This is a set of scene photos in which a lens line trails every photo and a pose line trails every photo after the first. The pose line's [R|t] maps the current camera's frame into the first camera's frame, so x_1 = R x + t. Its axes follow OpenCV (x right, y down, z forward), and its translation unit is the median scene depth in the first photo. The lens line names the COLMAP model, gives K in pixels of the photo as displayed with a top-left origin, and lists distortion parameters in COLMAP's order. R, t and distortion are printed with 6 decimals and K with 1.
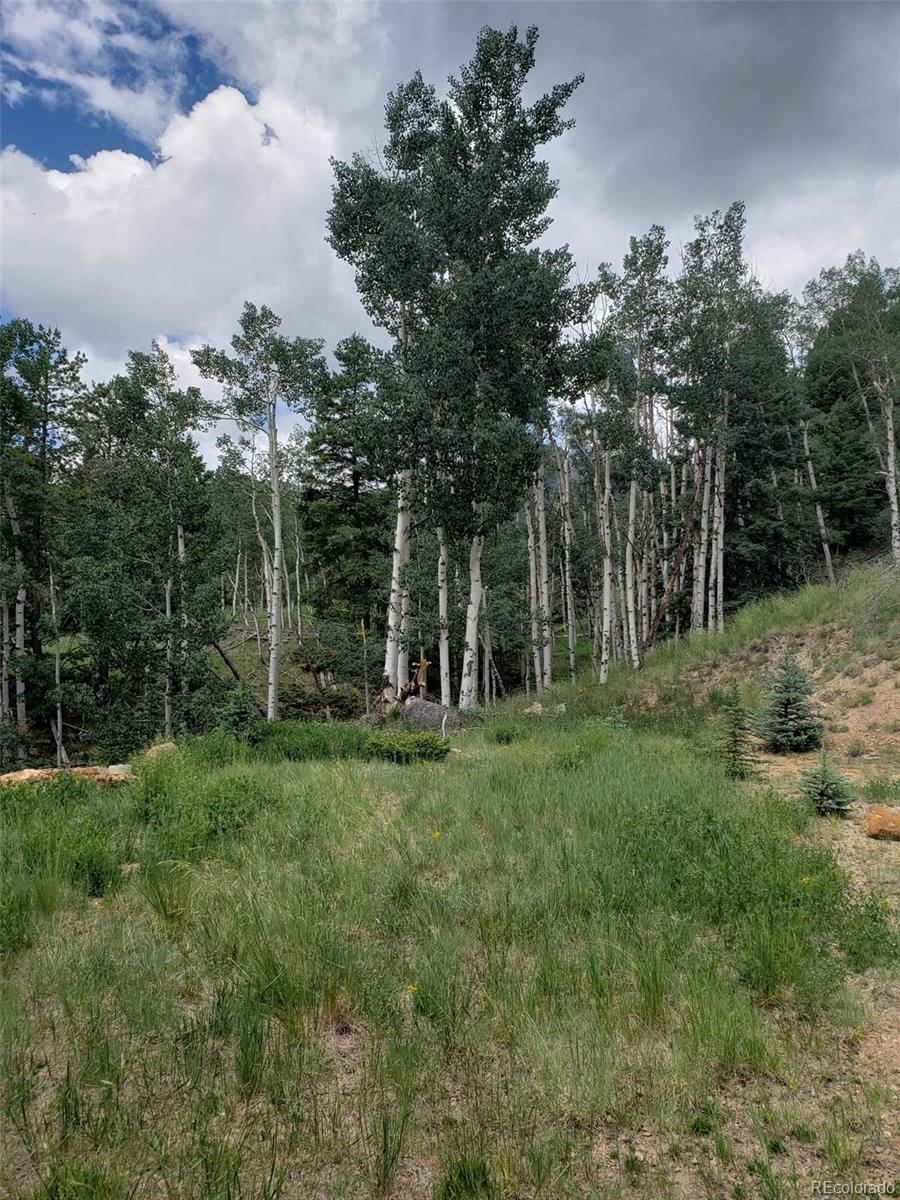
lens RADIAL K [[985.6, 0, 446.5], [0, 985.6, 633.0], [0, 0, 1]] dist [0.052388, -0.011822]
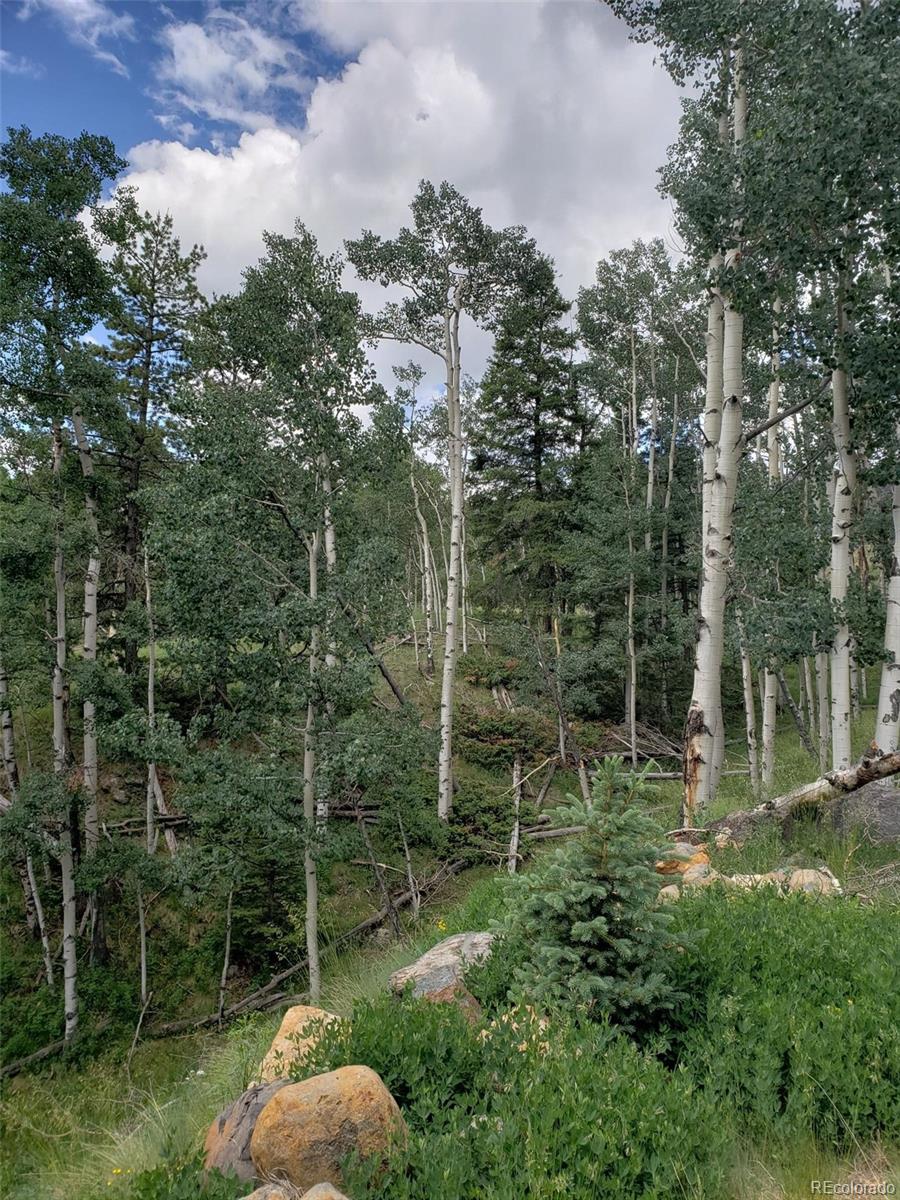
lens RADIAL K [[985.6, 0, 456.2], [0, 985.6, 600.4], [0, 0, 1]] dist [0.052388, -0.011822]
pose [[0.993425, 0.011594, -0.113894, -0.089371], [-0.016473, 0.998982, -0.041998, 0.005091], [0.113291, 0.043598, 0.992605, 0.295484]]
